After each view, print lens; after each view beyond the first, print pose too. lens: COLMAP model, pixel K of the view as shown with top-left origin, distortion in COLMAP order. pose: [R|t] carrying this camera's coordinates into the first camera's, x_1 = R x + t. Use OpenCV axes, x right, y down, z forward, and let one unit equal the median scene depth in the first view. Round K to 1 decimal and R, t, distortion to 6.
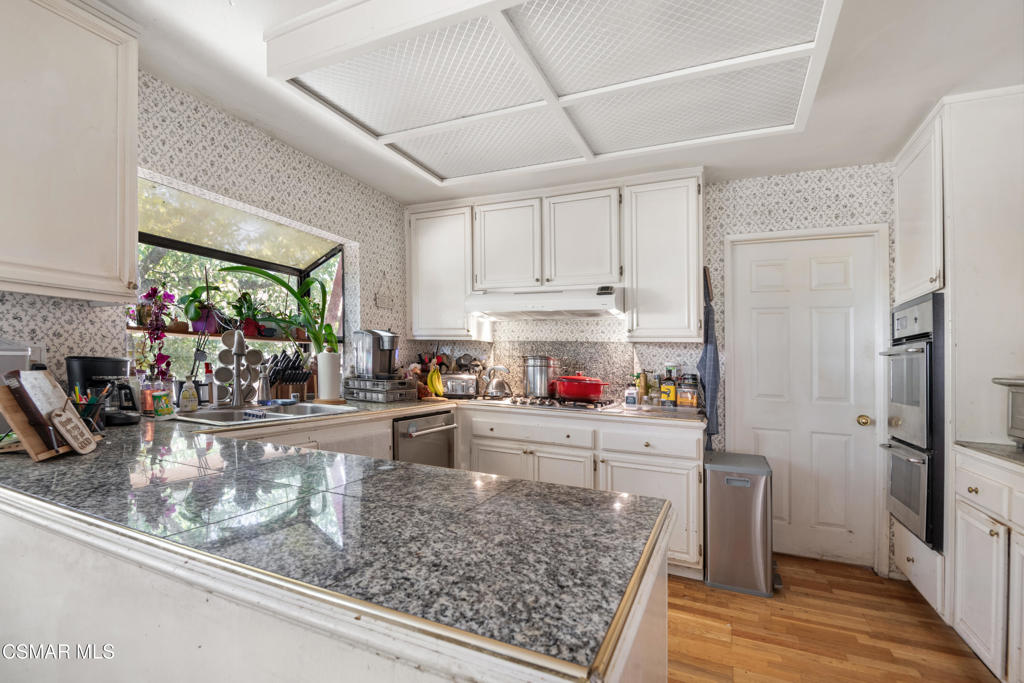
lens RADIAL K [[479.1, 0, 489.4], [0, 479.1, 378.5], [0, 0, 1]] dist [-0.013650, -0.008886]
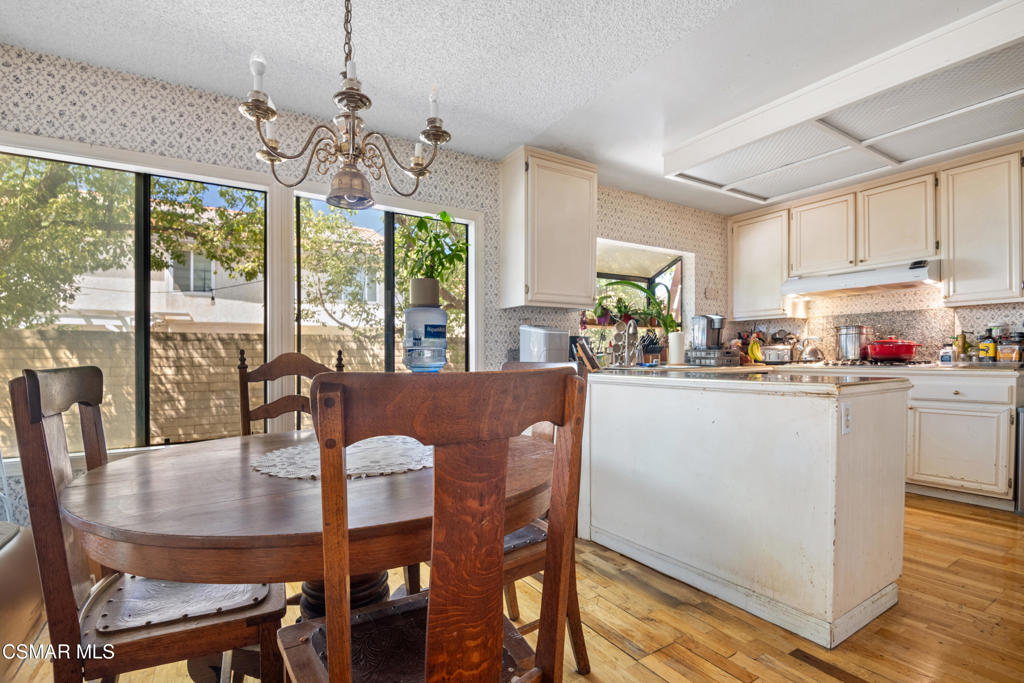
lens RADIAL K [[479.1, 0, 492.4], [0, 479.1, 411.0], [0, 0, 1]] dist [-0.013650, -0.008886]
pose [[0.839235, 0.018963, -0.543437, -0.003394], [0.020468, 0.997582, 0.066420, 0.076005], [0.543383, -0.066865, 0.836818, -0.550605]]
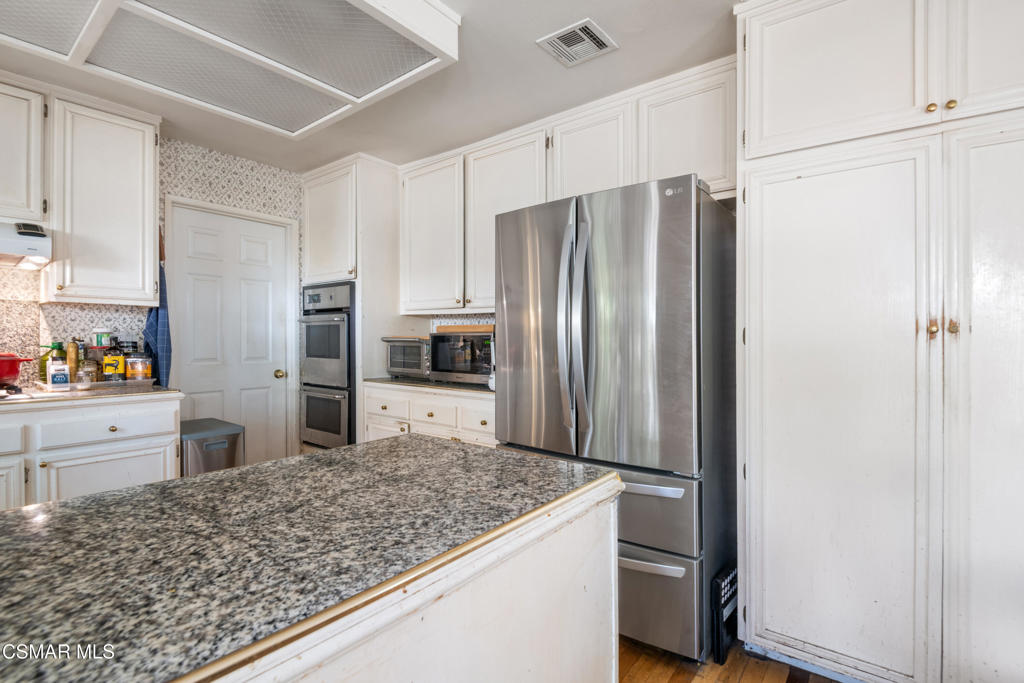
lens RADIAL K [[479.1, 0, 521.4], [0, 479.1, 336.1], [0, 0, 1]] dist [-0.013650, -0.008886]
pose [[0.185883, -0.022828, 0.982307, -0.304740], [0.029252, 0.999416, 0.017690, -0.014127], [-0.982136, 0.025447, 0.186442, 0.139169]]
